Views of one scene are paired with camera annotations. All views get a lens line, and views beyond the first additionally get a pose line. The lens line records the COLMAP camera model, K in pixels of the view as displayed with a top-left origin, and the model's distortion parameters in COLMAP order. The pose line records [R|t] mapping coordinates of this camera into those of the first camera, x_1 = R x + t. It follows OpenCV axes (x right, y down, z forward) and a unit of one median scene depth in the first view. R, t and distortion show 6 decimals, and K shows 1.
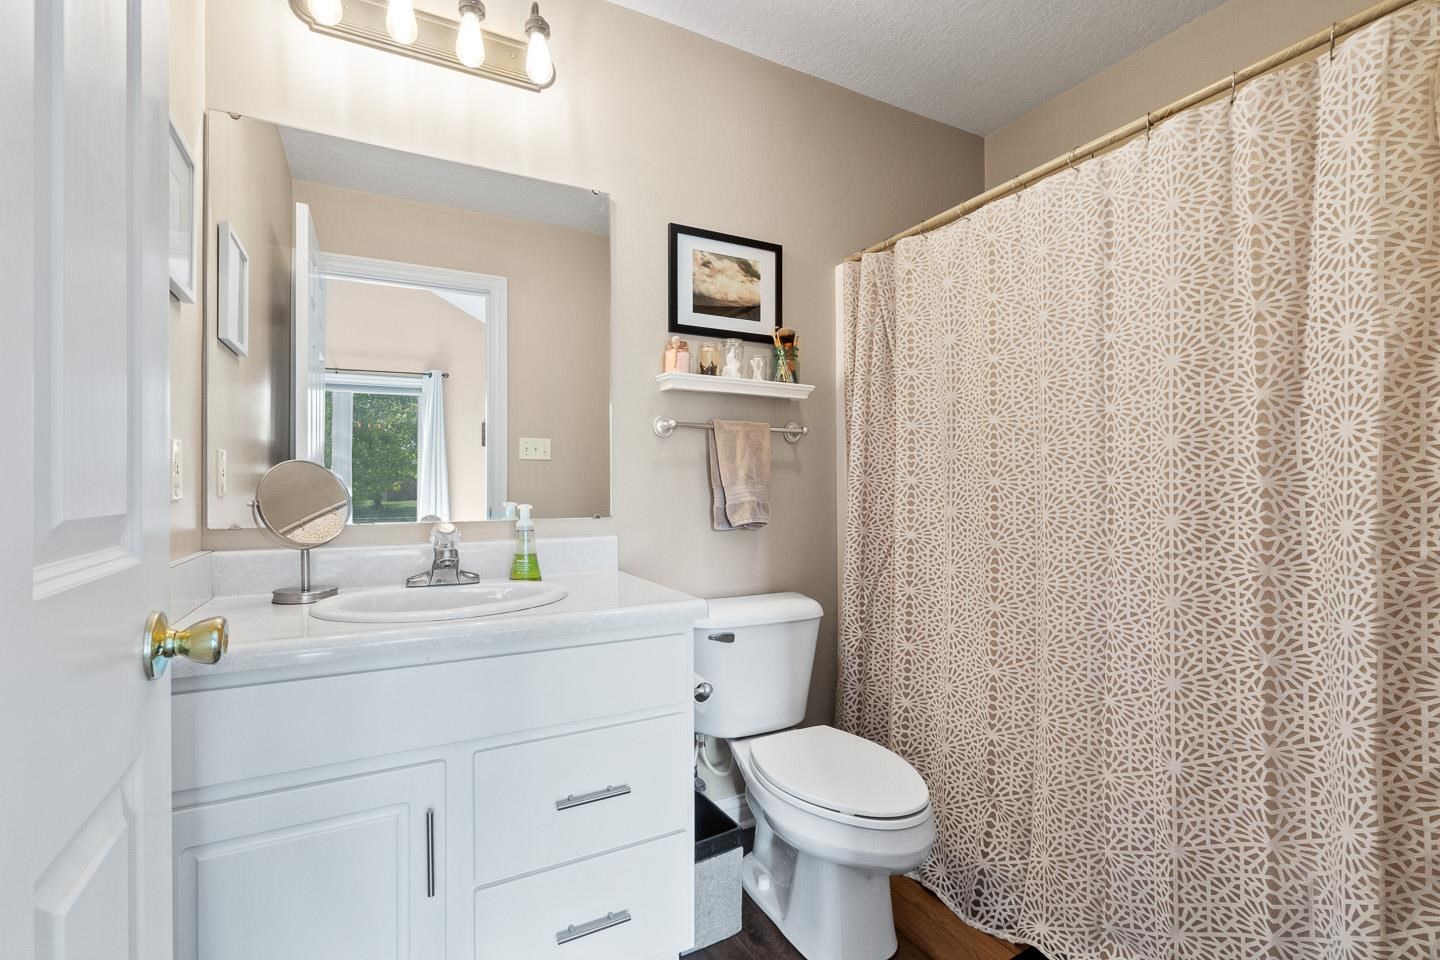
lens RADIAL K [[627.5, 0, 717.4], [0, 627.5, 476.2], [0, 0, 1]] dist [0.009349, 0.000342]
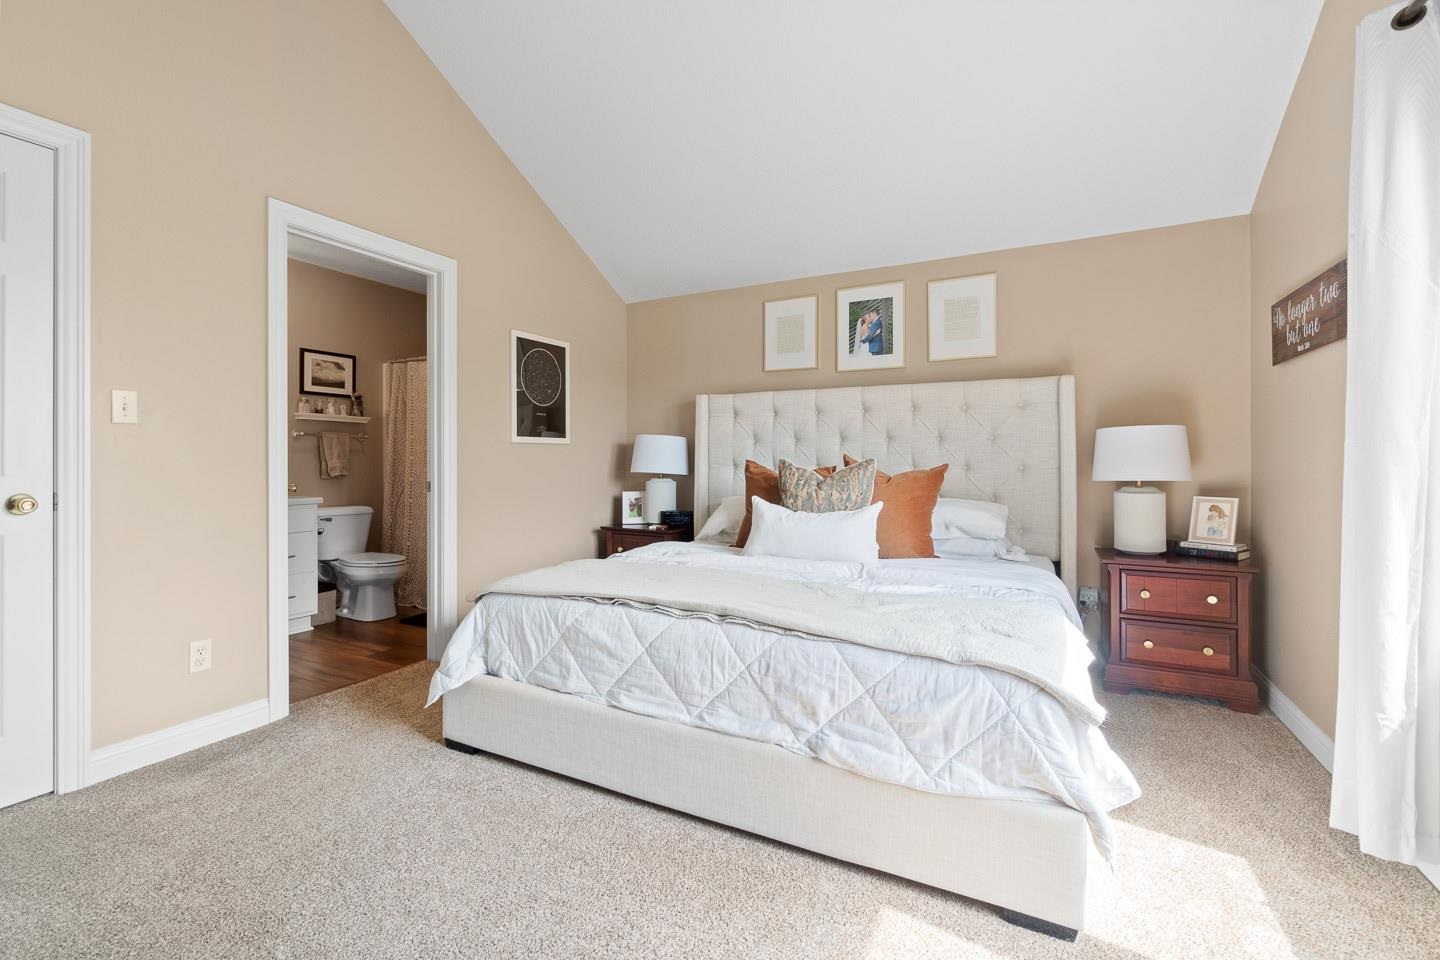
lens RADIAL K [[627.5, 0, 700.9], [0, 627.5, 451.5], [0, 0, 1]] dist [0.009349, 0.000342]
pose [[0.834837, 0.005883, 0.550466, -0.115265], [-0.002857, 0.999976, -0.006355, -0.004719], [-0.550490, 0.003733, 0.834834, -1.711769]]
